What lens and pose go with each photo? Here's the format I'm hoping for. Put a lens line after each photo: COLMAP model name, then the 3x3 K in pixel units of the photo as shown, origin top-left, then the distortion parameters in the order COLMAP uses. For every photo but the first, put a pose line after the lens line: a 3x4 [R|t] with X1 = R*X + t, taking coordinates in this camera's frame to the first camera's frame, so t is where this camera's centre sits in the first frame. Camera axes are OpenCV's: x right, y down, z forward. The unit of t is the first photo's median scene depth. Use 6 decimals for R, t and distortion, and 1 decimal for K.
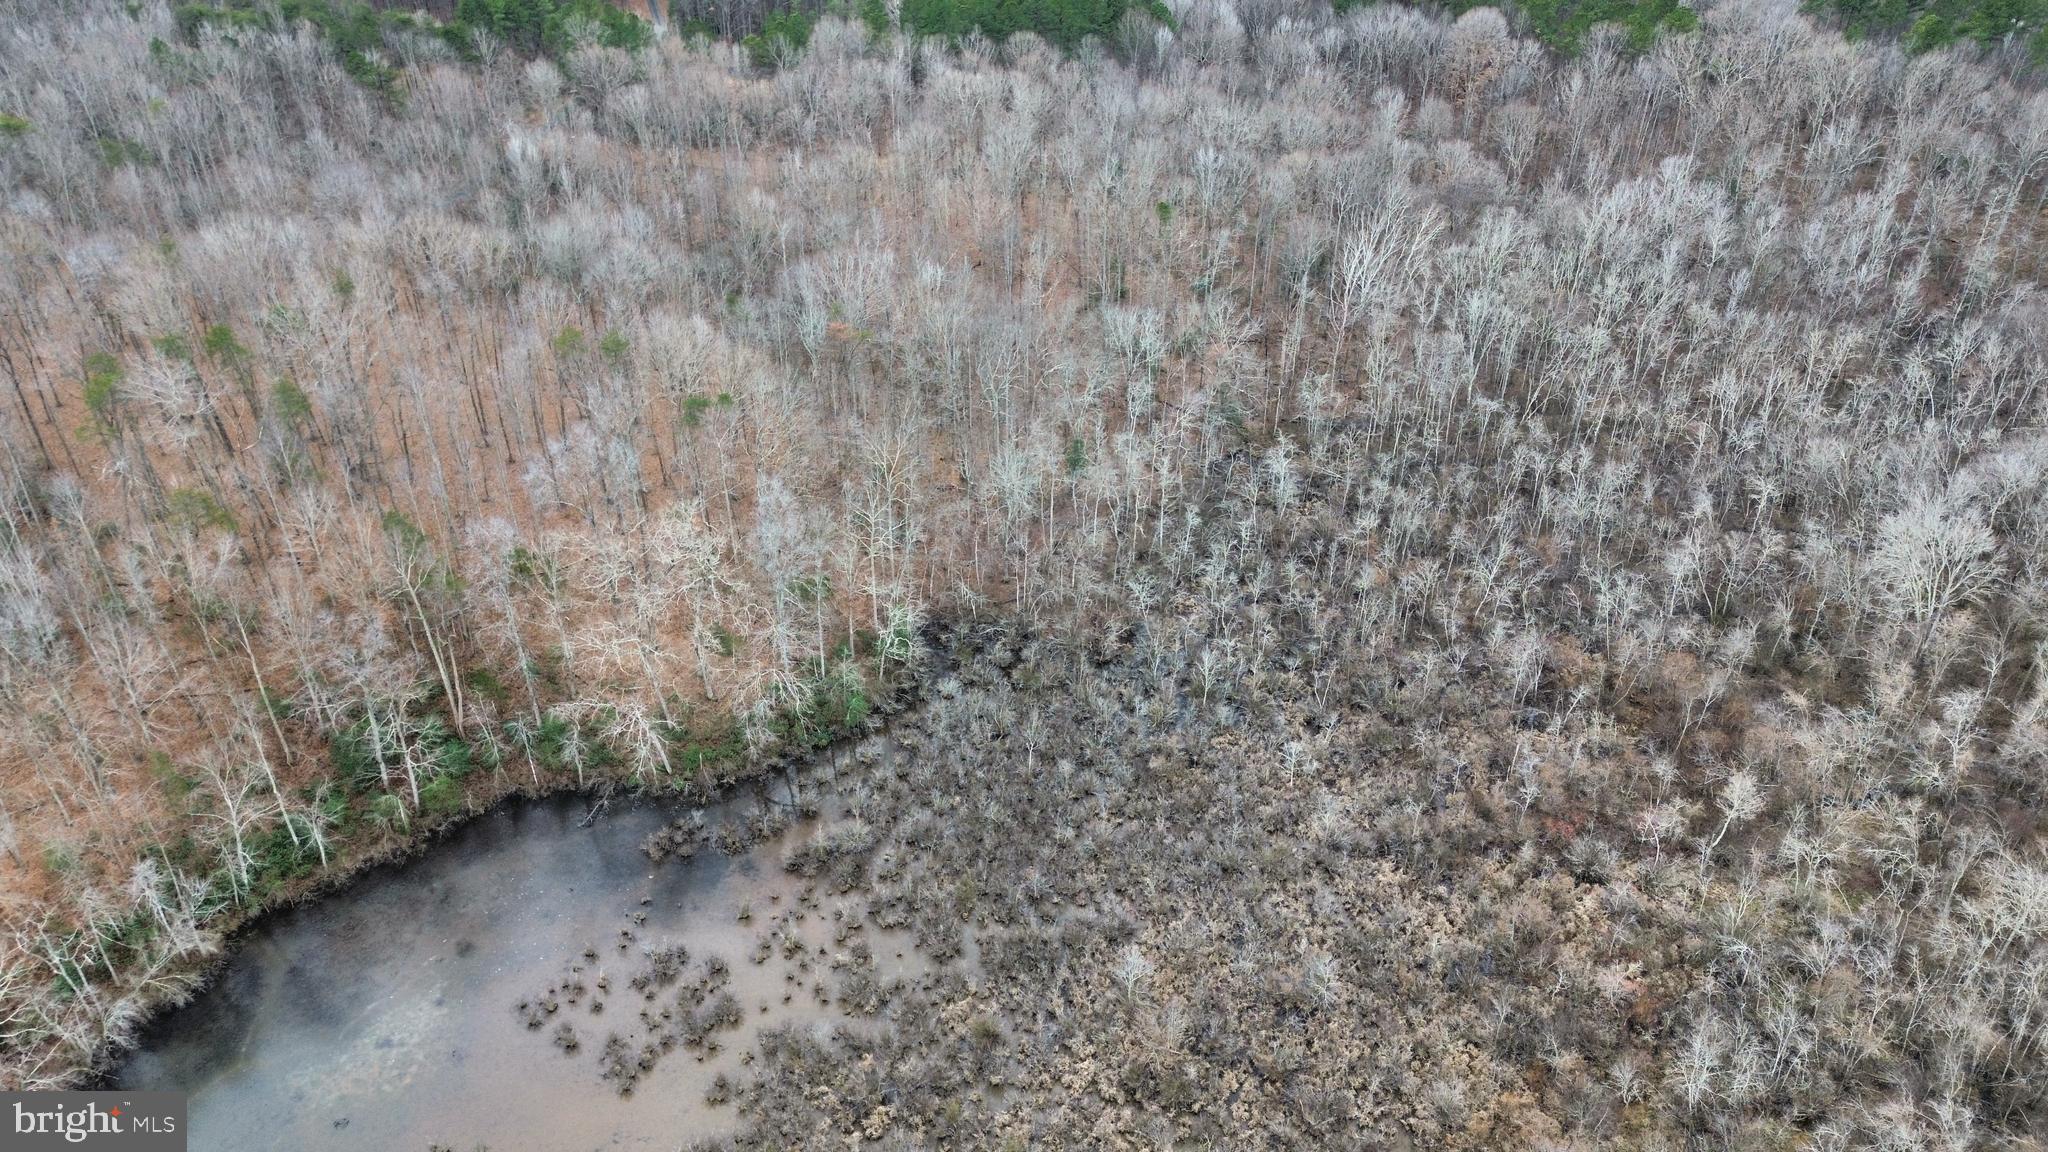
lens RADIAL K [[1442.4, 0, 1032.0], [0, 1442.4, 573.3], [0, 0, 1]] dist [0.084822, -0.079912]
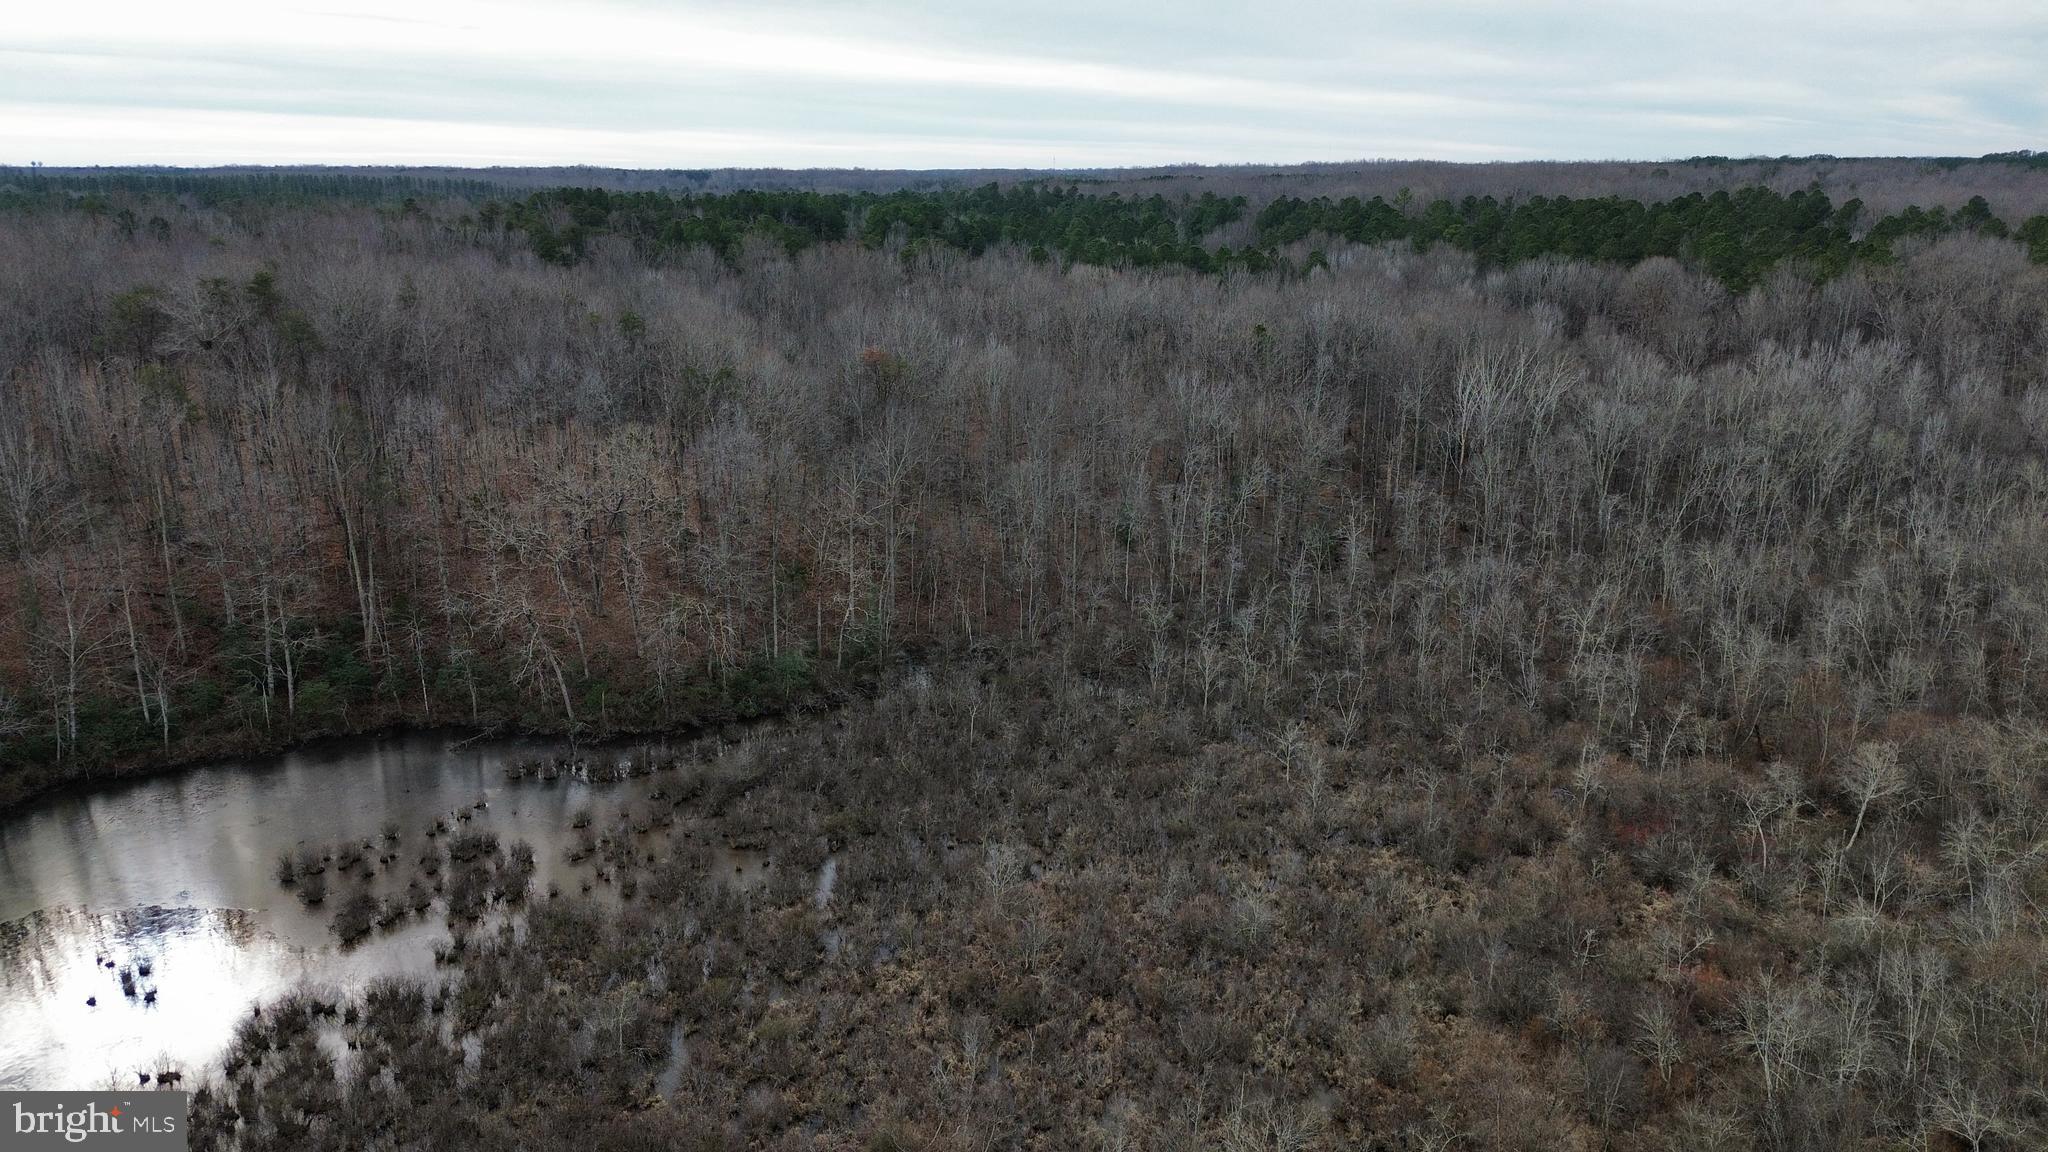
lens RADIAL K [[1442.4, 0, 1032.0], [0, 1442.4, 573.3], [0, 0, 1]] dist [0.084822, -0.079912]
pose [[0.981402, 0.052551, -0.184632, 0.176997], [-0.108567, 0.945149, -0.308069, 0.289900], [0.158315, 0.322384, 0.933276, 0.197889]]
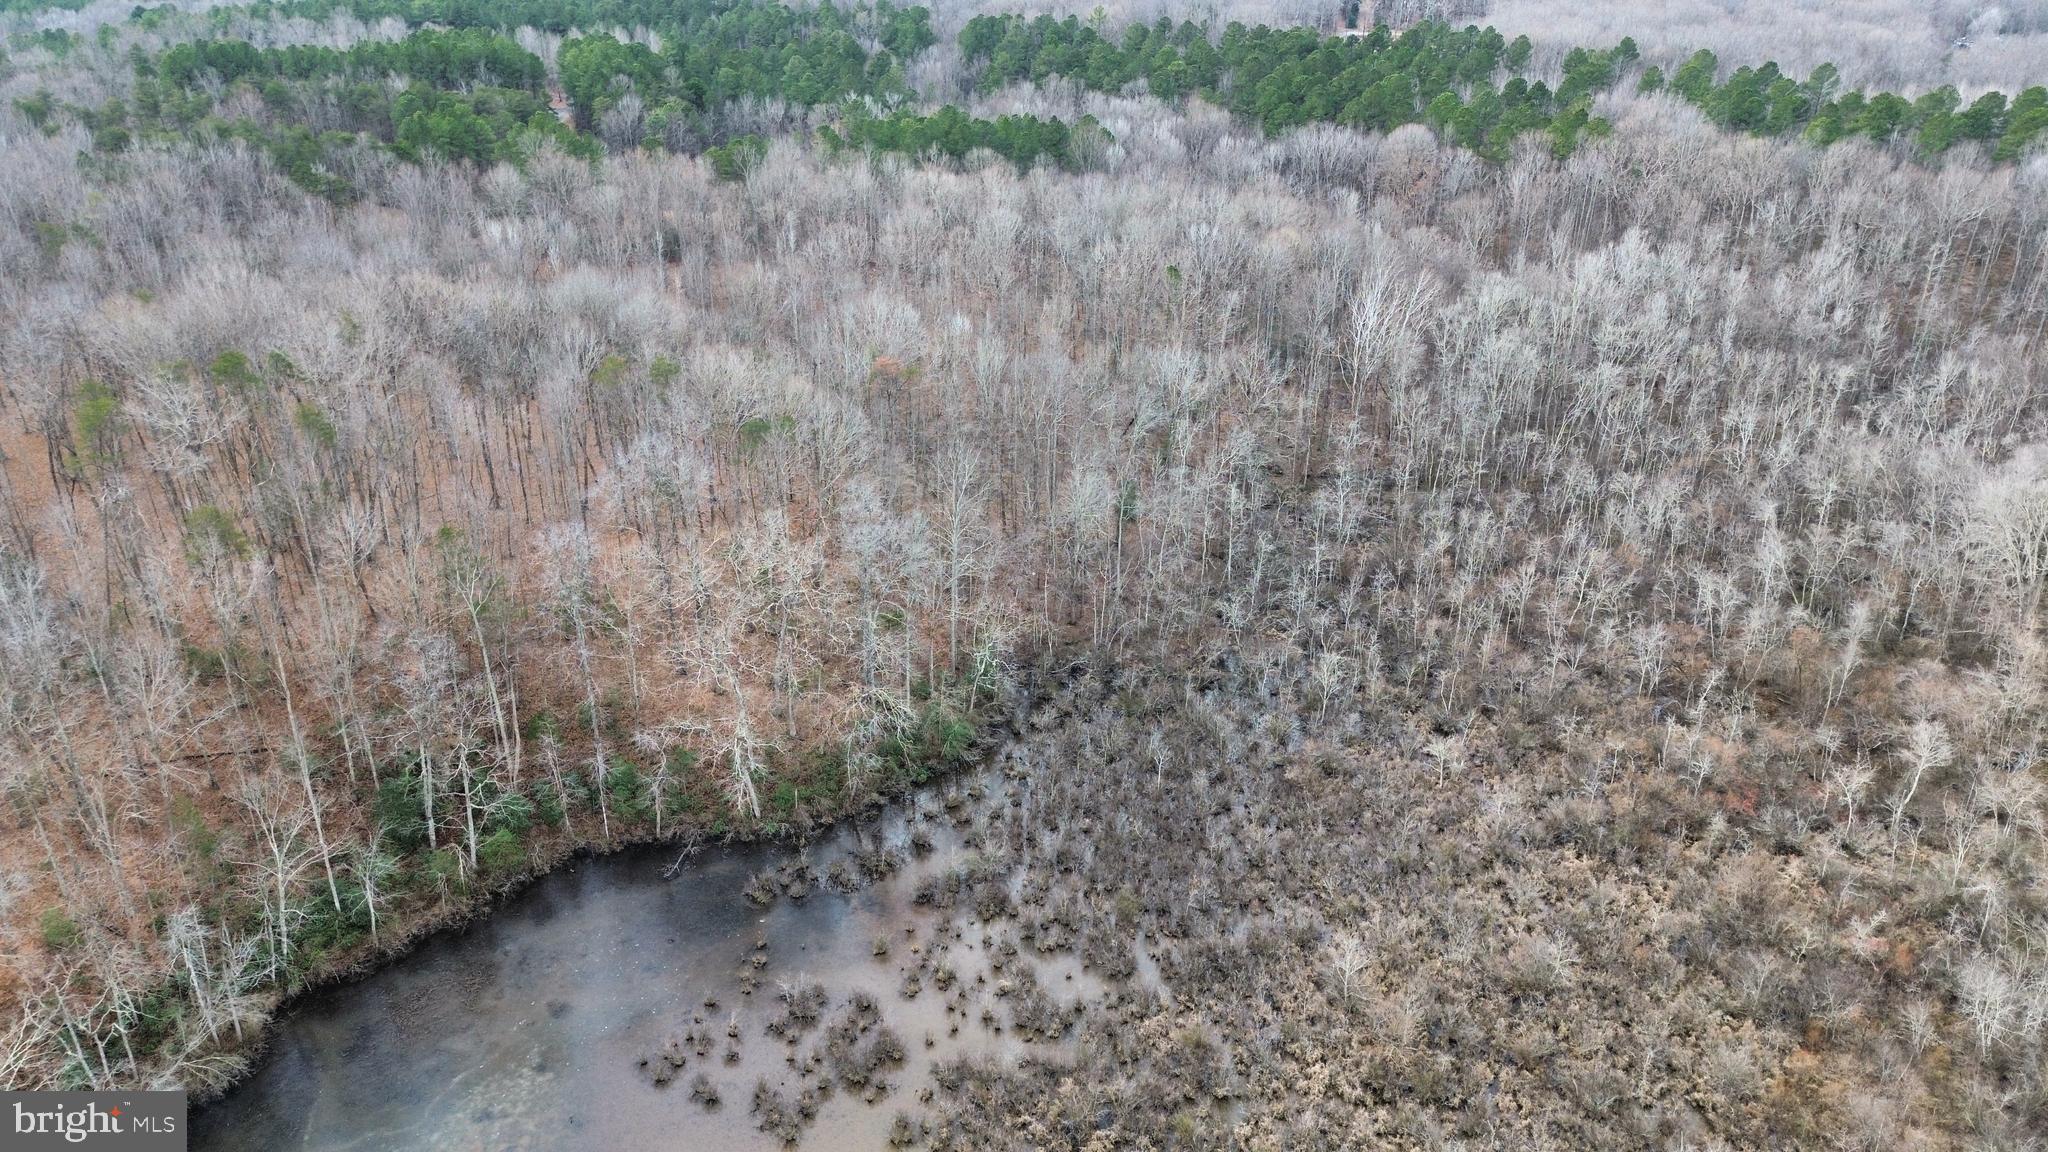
lens RADIAL K [[1442.4, 0, 1032.0], [0, 1442.4, 573.3], [0, 0, 1]] dist [0.084822, -0.079912]
pose [[0.993243, -0.046690, 0.106244, -0.168546], [0.061995, 0.987390, -0.145660, 0.128232], [-0.098104, 0.151263, 0.983613, 0.089328]]
